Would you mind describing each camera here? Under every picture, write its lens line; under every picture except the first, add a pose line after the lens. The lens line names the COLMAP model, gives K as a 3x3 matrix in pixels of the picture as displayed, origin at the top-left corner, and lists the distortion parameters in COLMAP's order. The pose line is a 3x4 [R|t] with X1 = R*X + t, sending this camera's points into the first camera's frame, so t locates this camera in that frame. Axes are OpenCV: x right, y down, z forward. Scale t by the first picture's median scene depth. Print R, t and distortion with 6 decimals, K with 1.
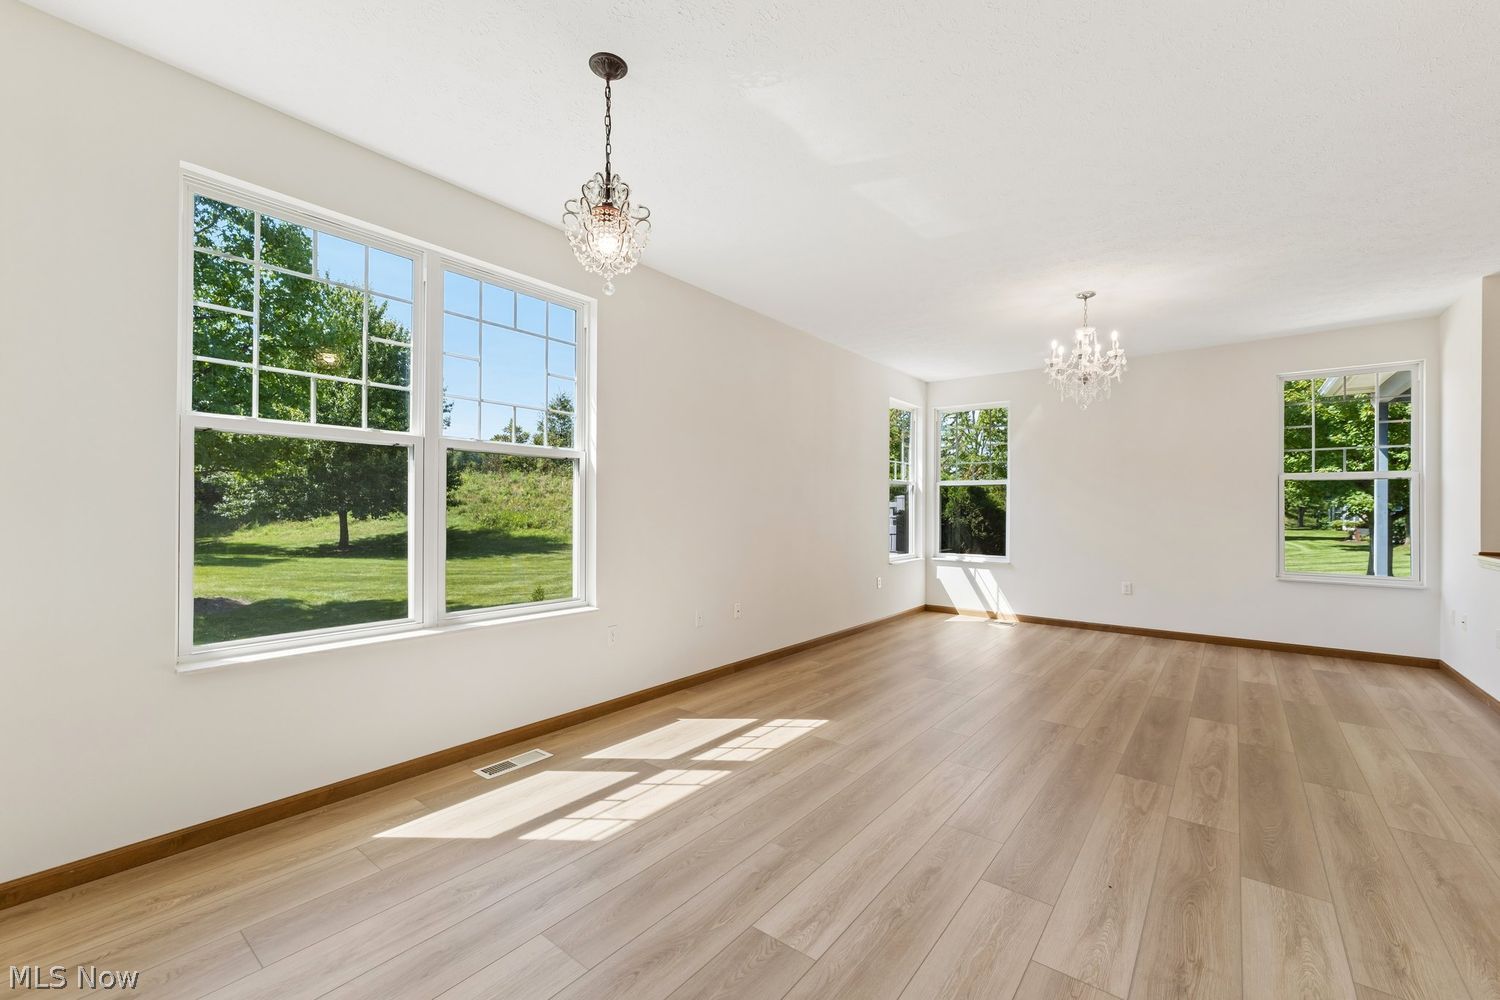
lens RADIAL K [[605.3, 0, 748.1], [0, 605.3, 507.1], [0, 0, 1]] dist [-0.002082, -0.000855]
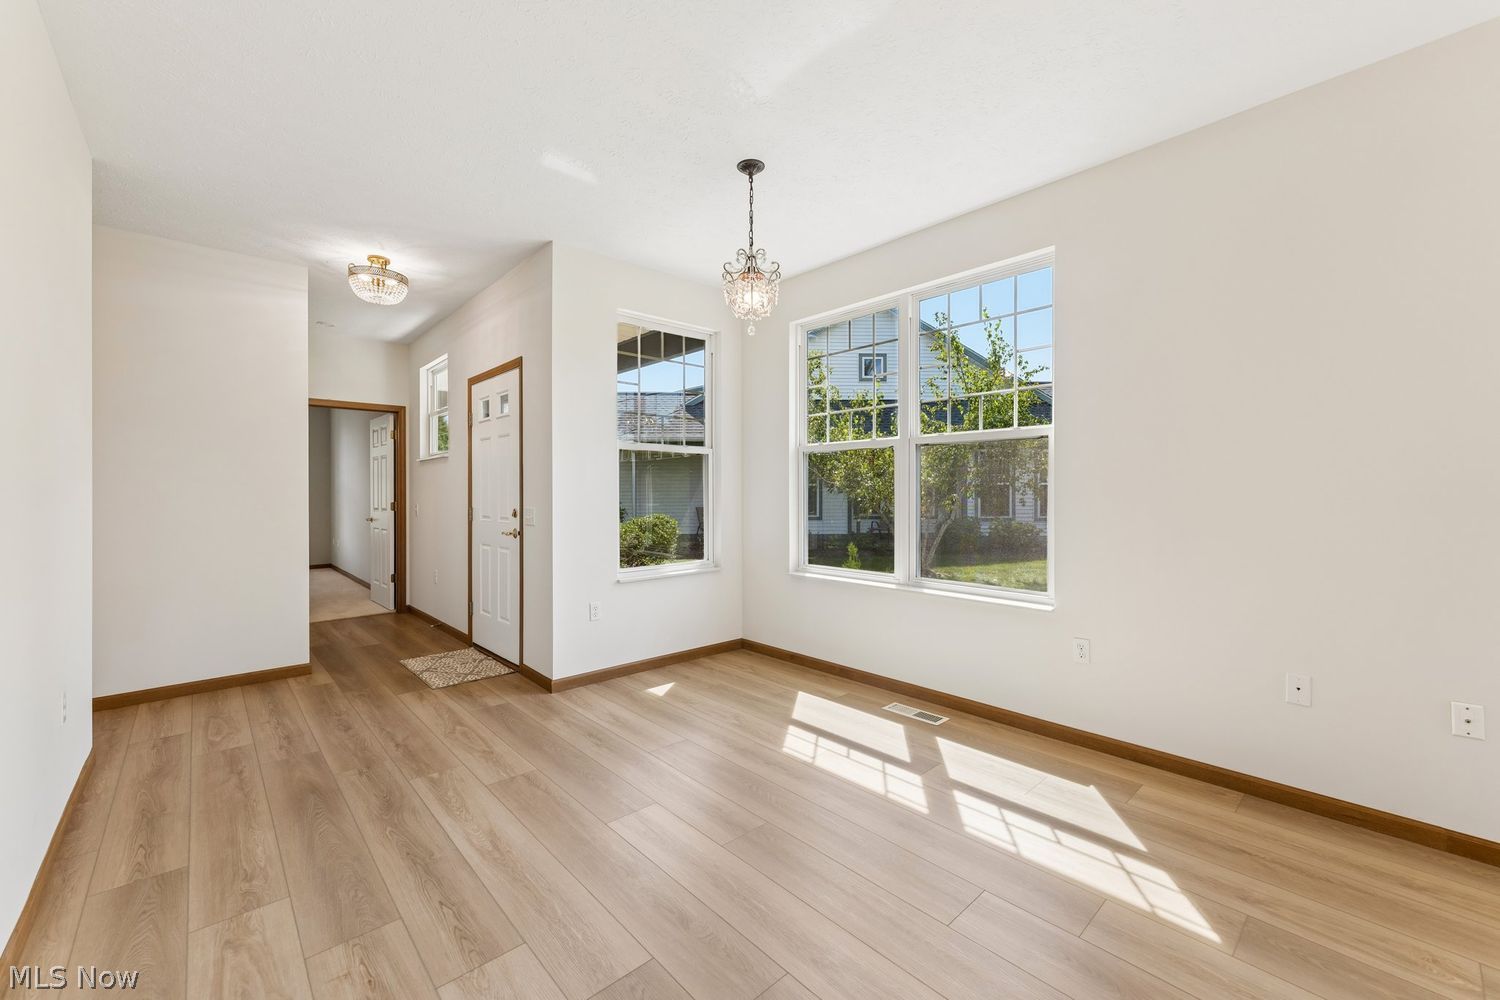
lens RADIAL K [[605.3, 0, 752.2], [0, 605.3, 497.6], [0, 0, 1]] dist [-0.002082, -0.000855]
pose [[-0.157792, 0.004602, -0.987462, 0.889841], [0.003470, 0.999986, 0.004106, 0.006423], [0.987466, -0.002778, -0.157806, 0.976762]]
